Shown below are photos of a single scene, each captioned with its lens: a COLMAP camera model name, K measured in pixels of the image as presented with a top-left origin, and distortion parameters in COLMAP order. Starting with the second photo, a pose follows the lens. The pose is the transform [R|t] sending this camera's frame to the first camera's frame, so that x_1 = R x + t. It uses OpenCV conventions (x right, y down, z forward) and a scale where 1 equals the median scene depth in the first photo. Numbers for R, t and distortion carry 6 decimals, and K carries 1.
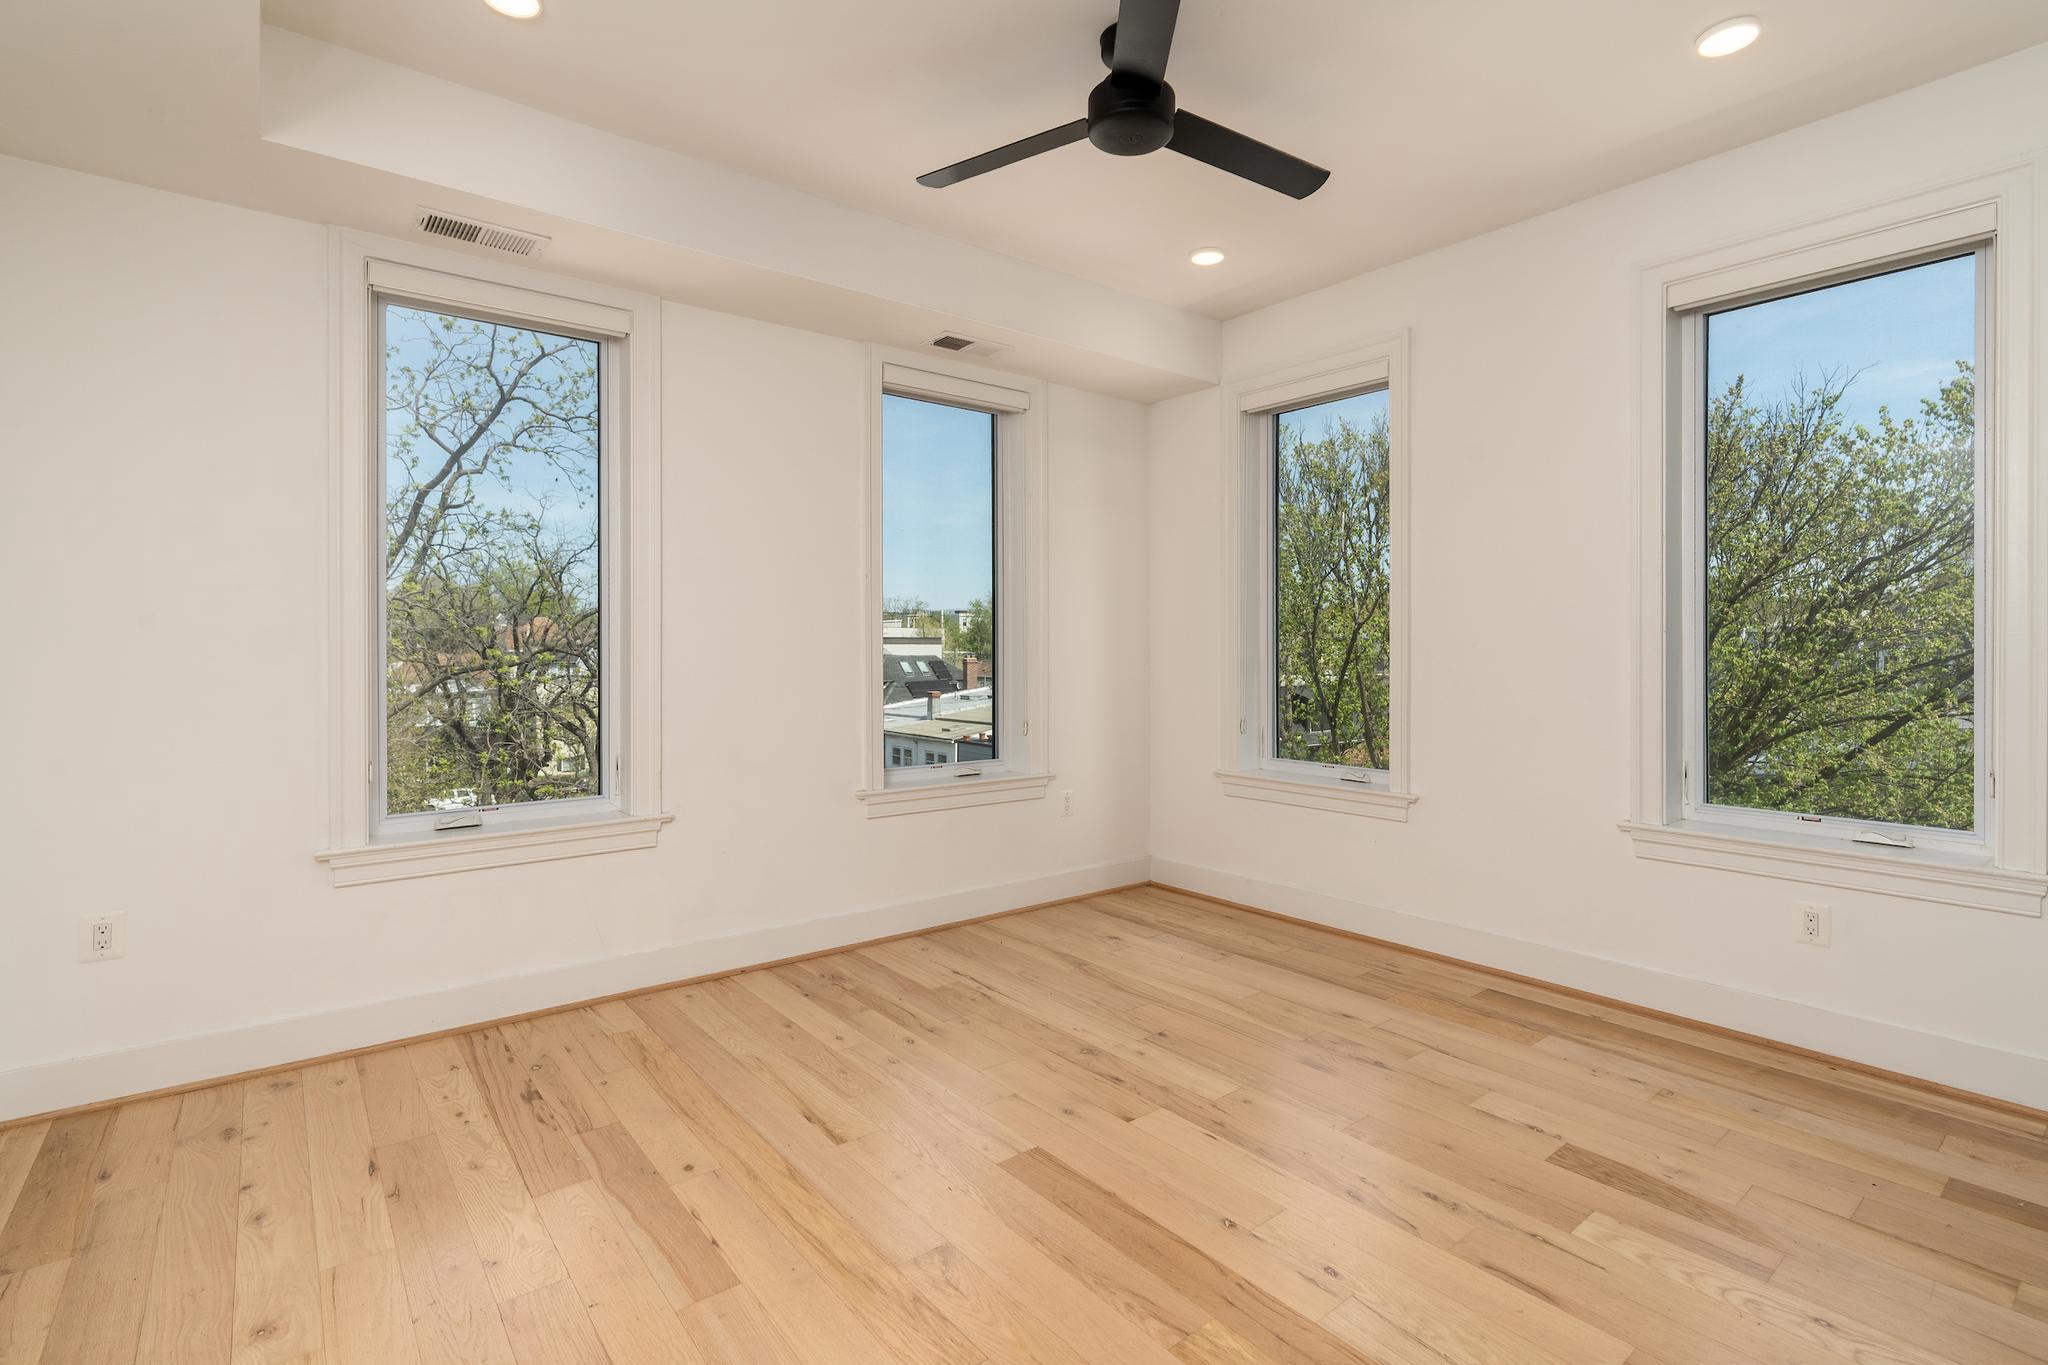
lens RADIAL K [[969.4, 0, 1031.0], [0, 969.4, 682.1], [0, 0, 1]] dist [-0.008544, 0.001504]
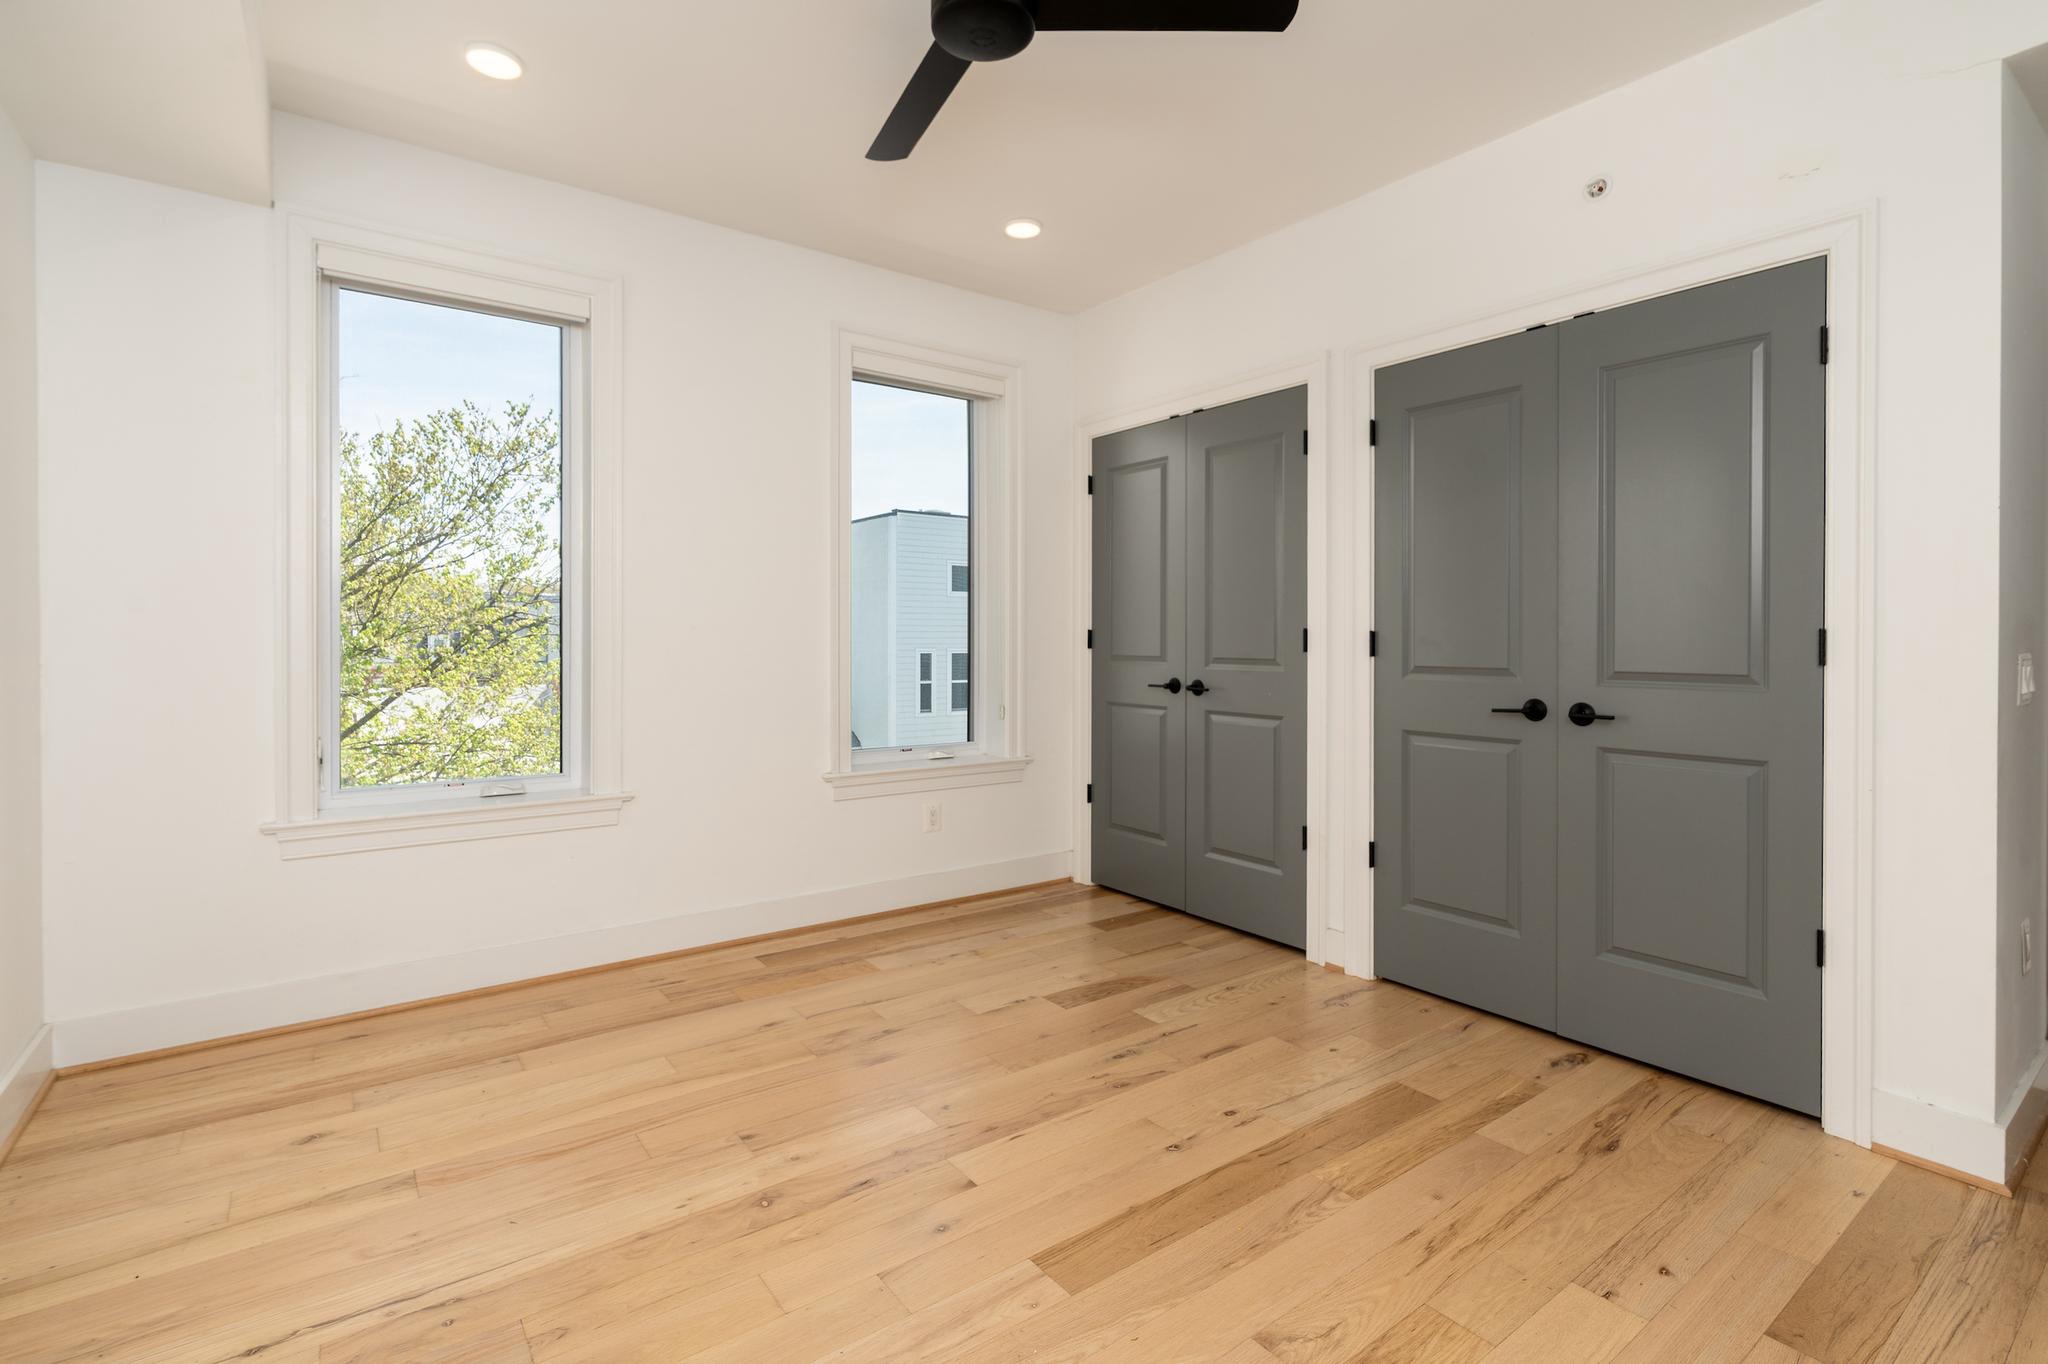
lens RADIAL K [[924.2, 0, 1024.2], [0, 924.2, 655.0], [0, 0, 1]] dist [-0.003981, 0.000276]
pose [[0.044295, -0.017780, 0.998860, -0.574765], [0.027612, 0.999481, 0.016567, -0.019768], [-0.998637, 0.026847, 0.044763, 0.746254]]
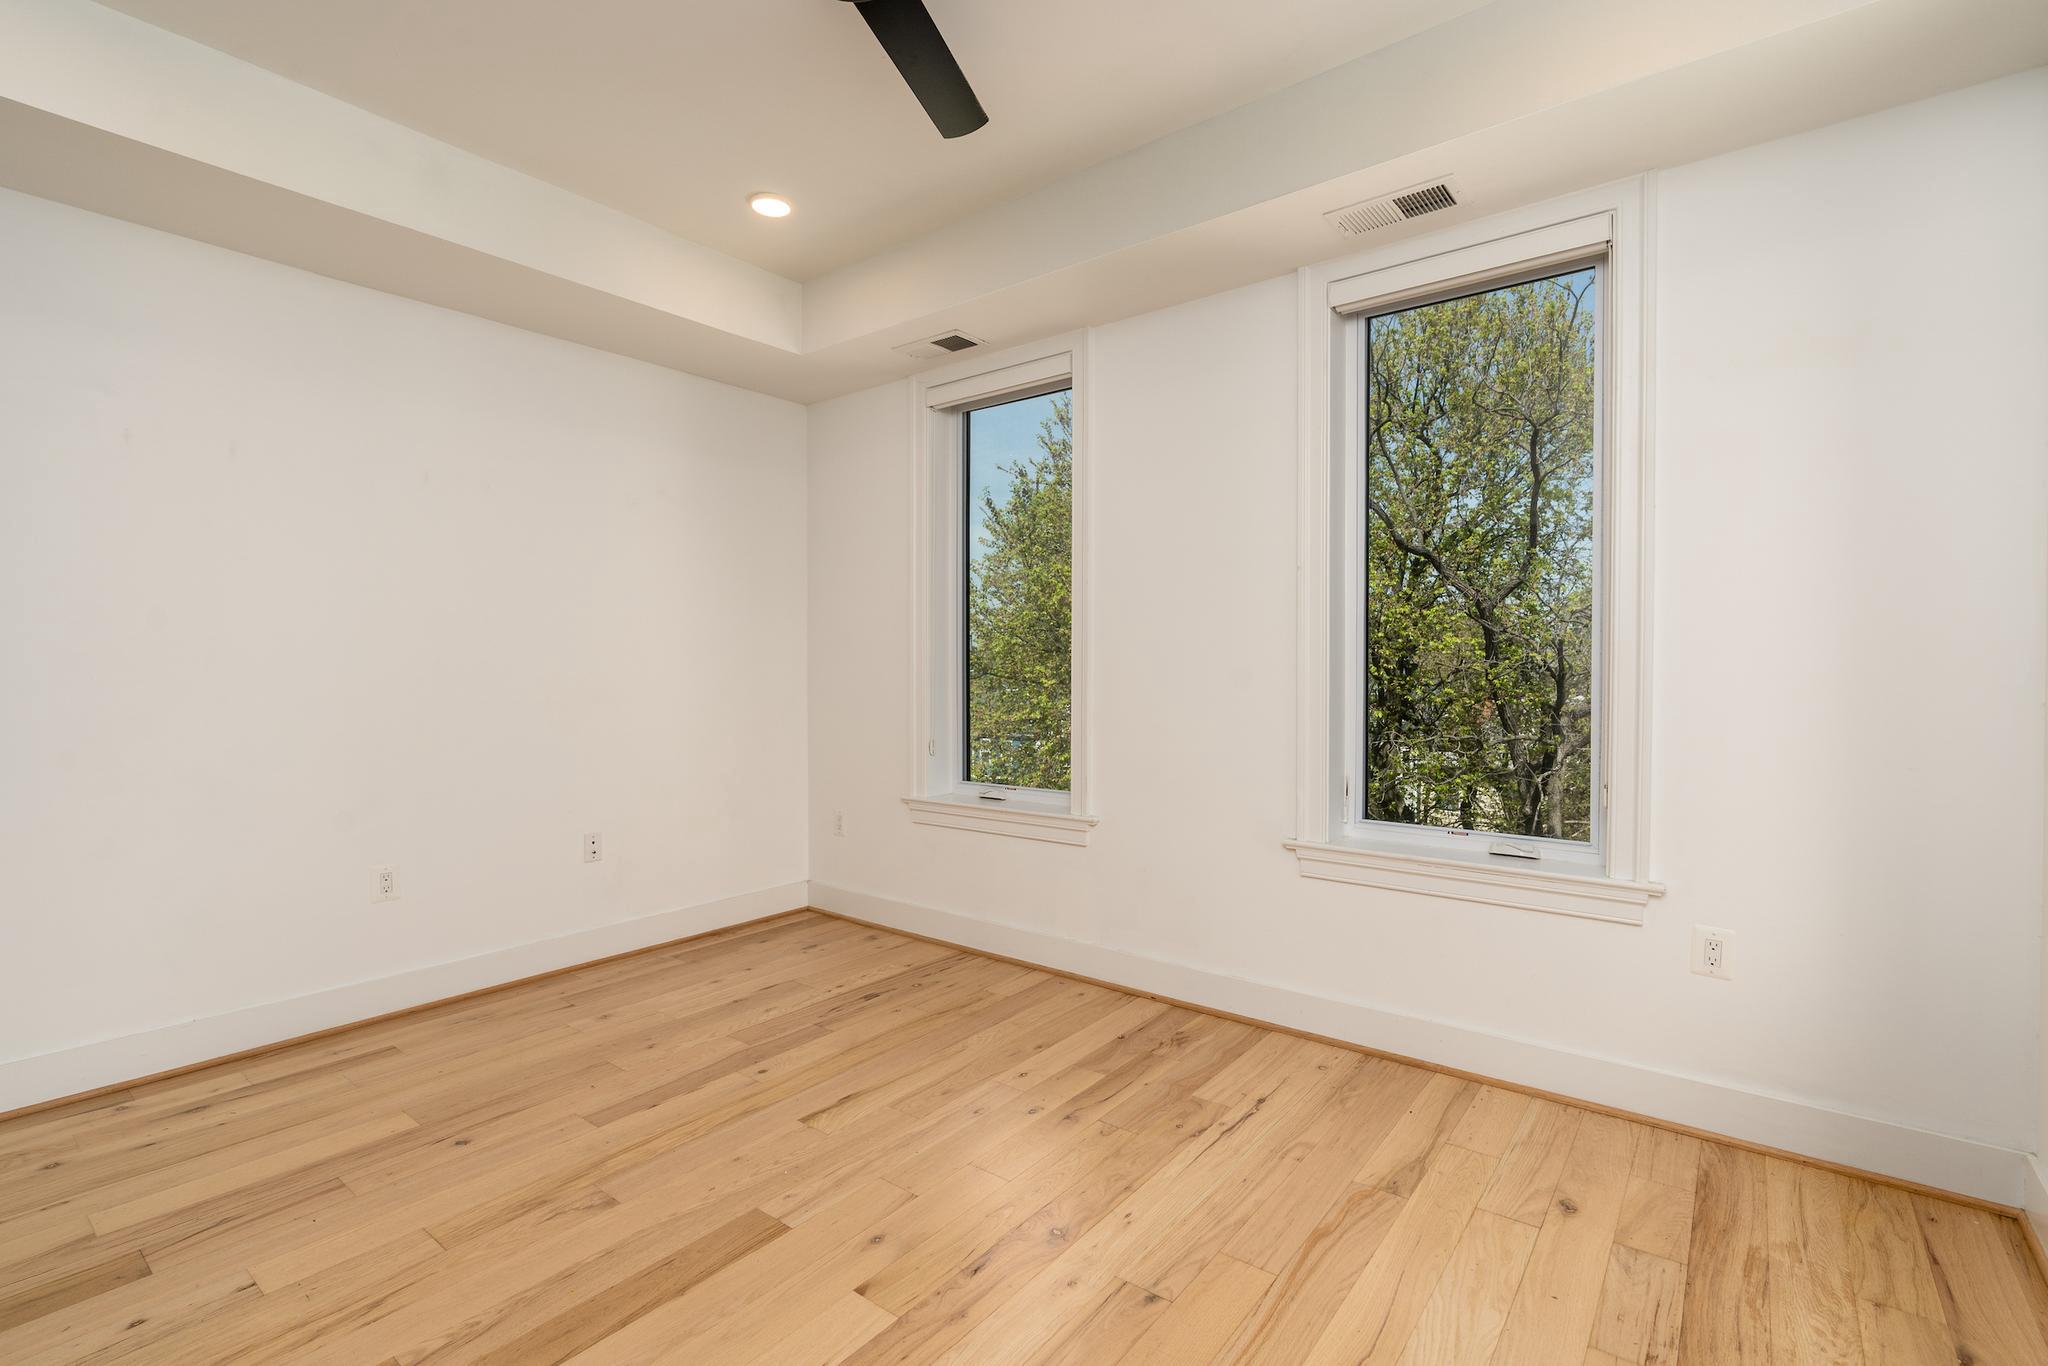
lens RADIAL K [[924.2, 0, 1024.2], [0, 924.2, 656.0], [0, 0, 1]] dist [-0.003981, 0.000276]
pose [[0.226853, -0.003199, -0.973924, 0.698941], [-0.027871, 0.999564, -0.009775, -0.040367], [0.973530, 0.029362, 0.226665, 0.779780]]
